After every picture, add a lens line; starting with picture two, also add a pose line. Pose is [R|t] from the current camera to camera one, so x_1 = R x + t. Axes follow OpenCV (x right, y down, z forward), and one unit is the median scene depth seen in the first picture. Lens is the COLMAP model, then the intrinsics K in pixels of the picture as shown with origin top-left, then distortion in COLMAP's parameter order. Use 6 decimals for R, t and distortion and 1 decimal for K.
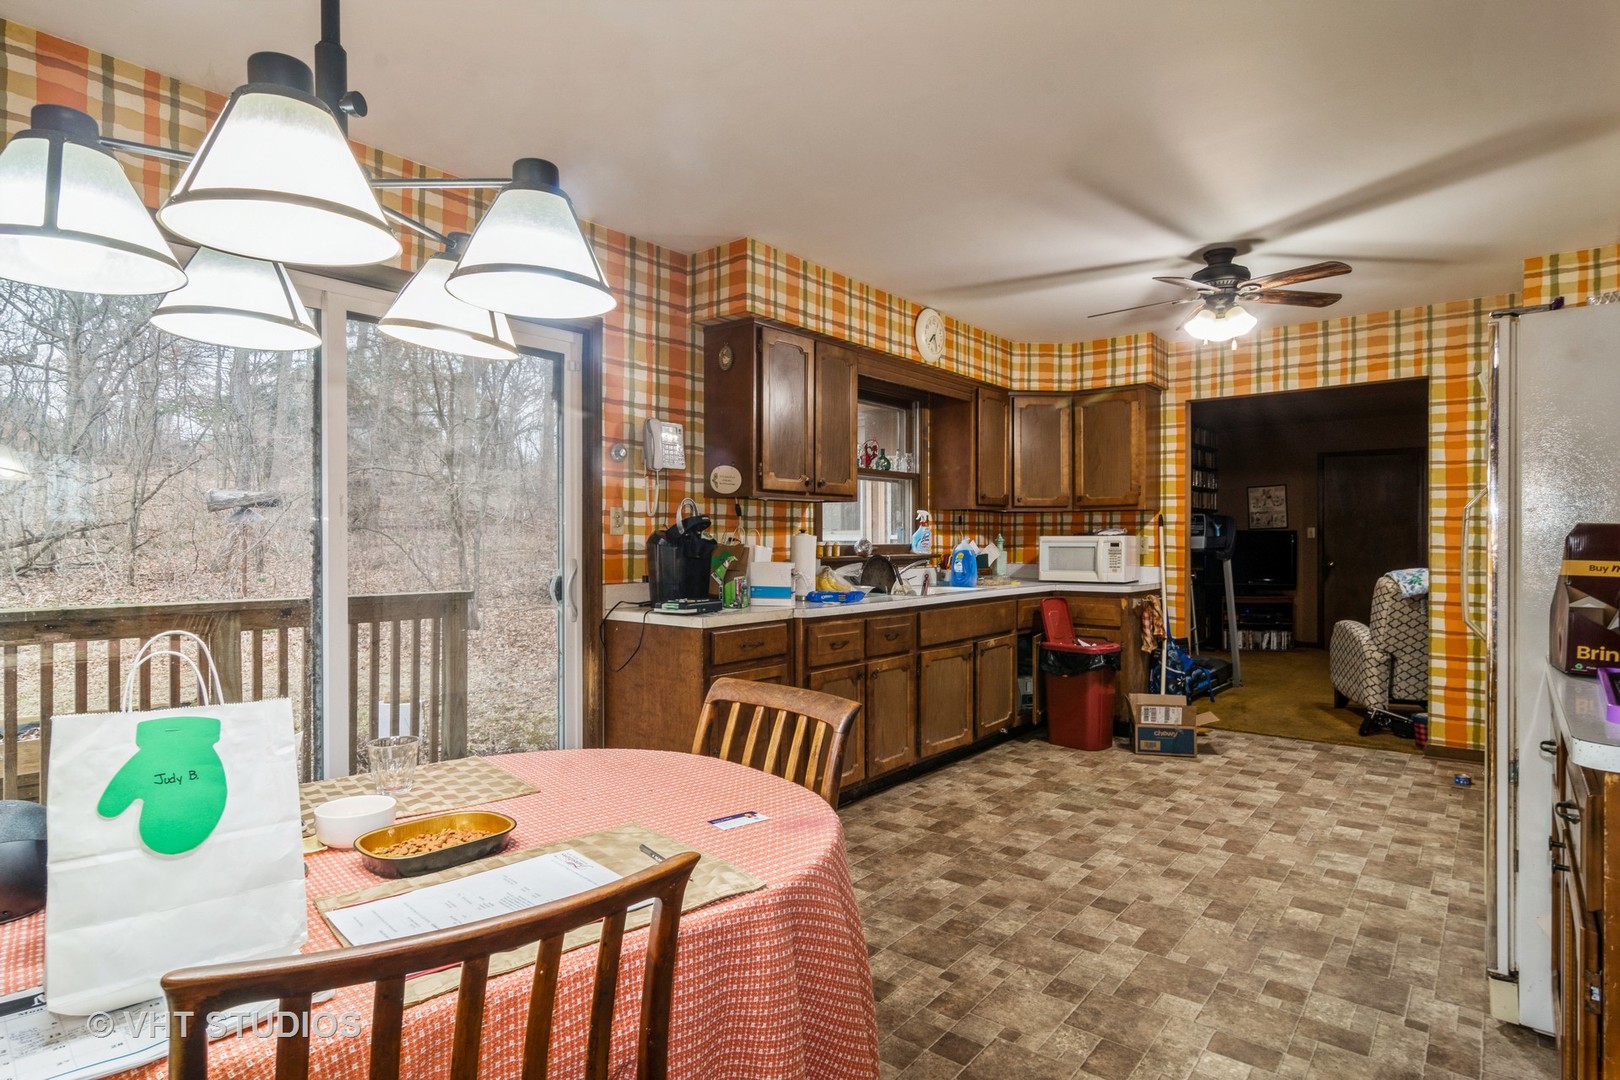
lens RADIAL K [[861.0, 0, 810.1], [0, 861.0, 536.5], [0, 0, 1]] dist [-0.002752, -0.000126]
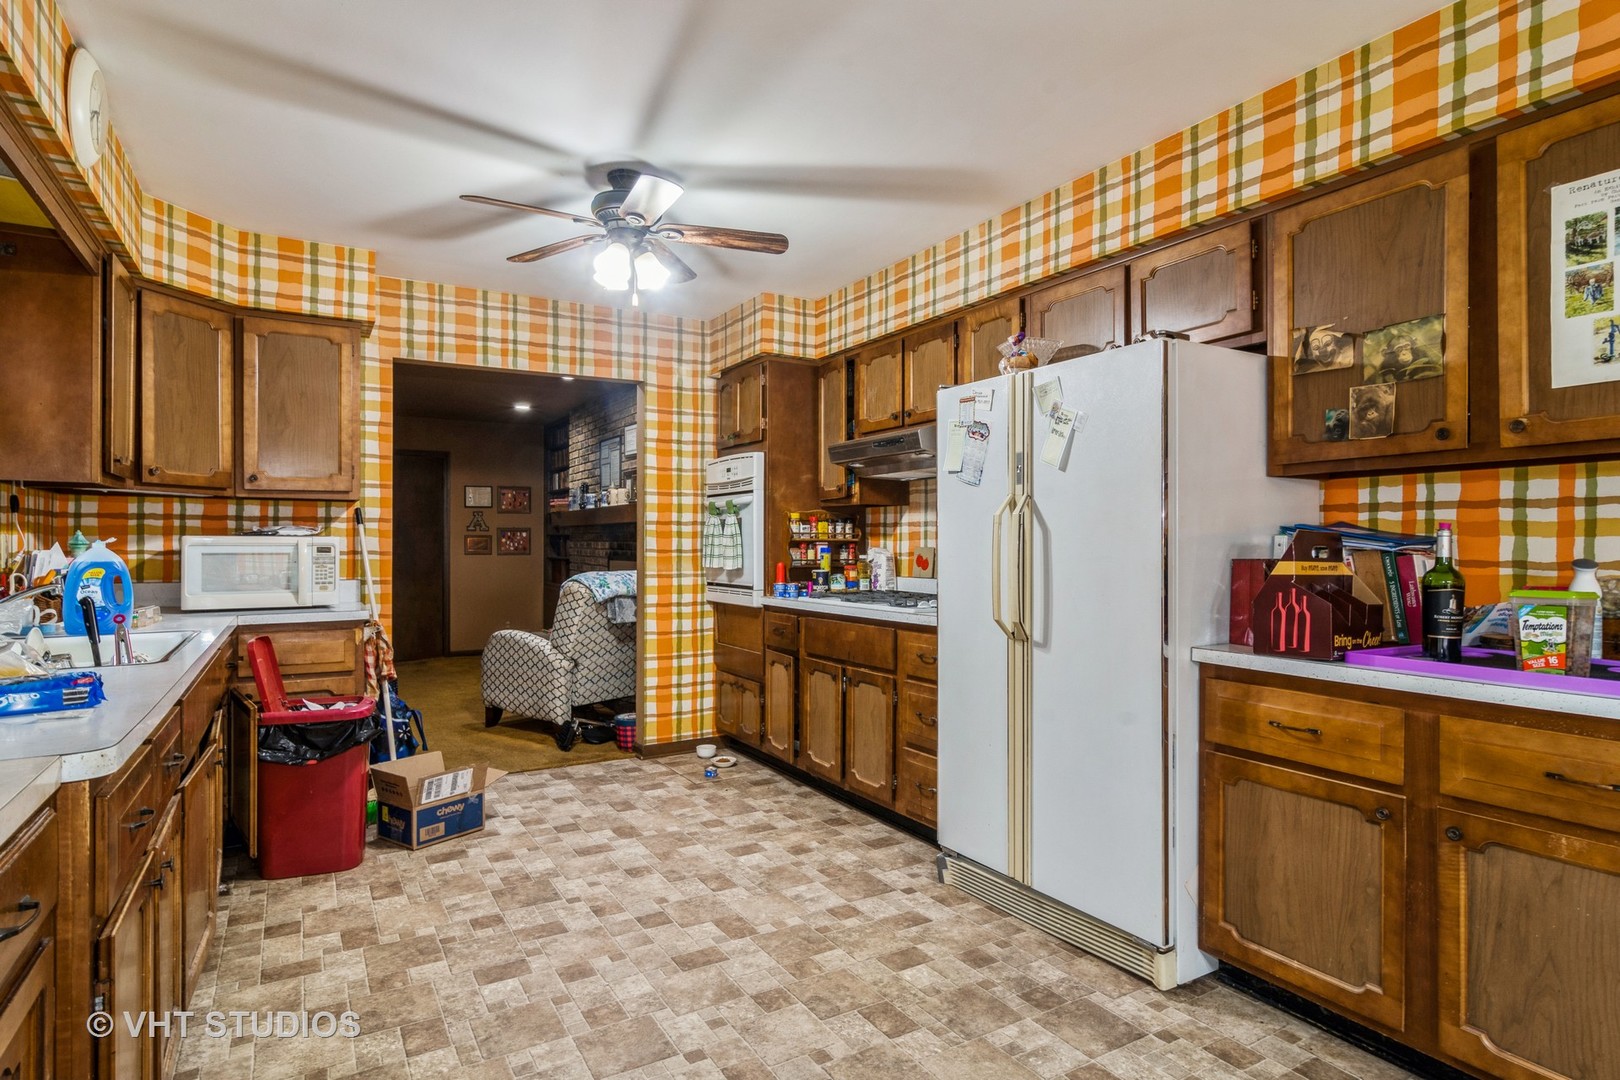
lens RADIAL K [[861.0, 0, 810.0], [0, 861.0, 542.3], [0, 0, 1]] dist [-0.002752, -0.000126]
pose [[0.353178, 0.002957, 0.935551, -0.174788], [-0.005686, 0.999983, -0.001014, 0.002701], [-0.935539, -0.004961, 0.353189, 0.499821]]
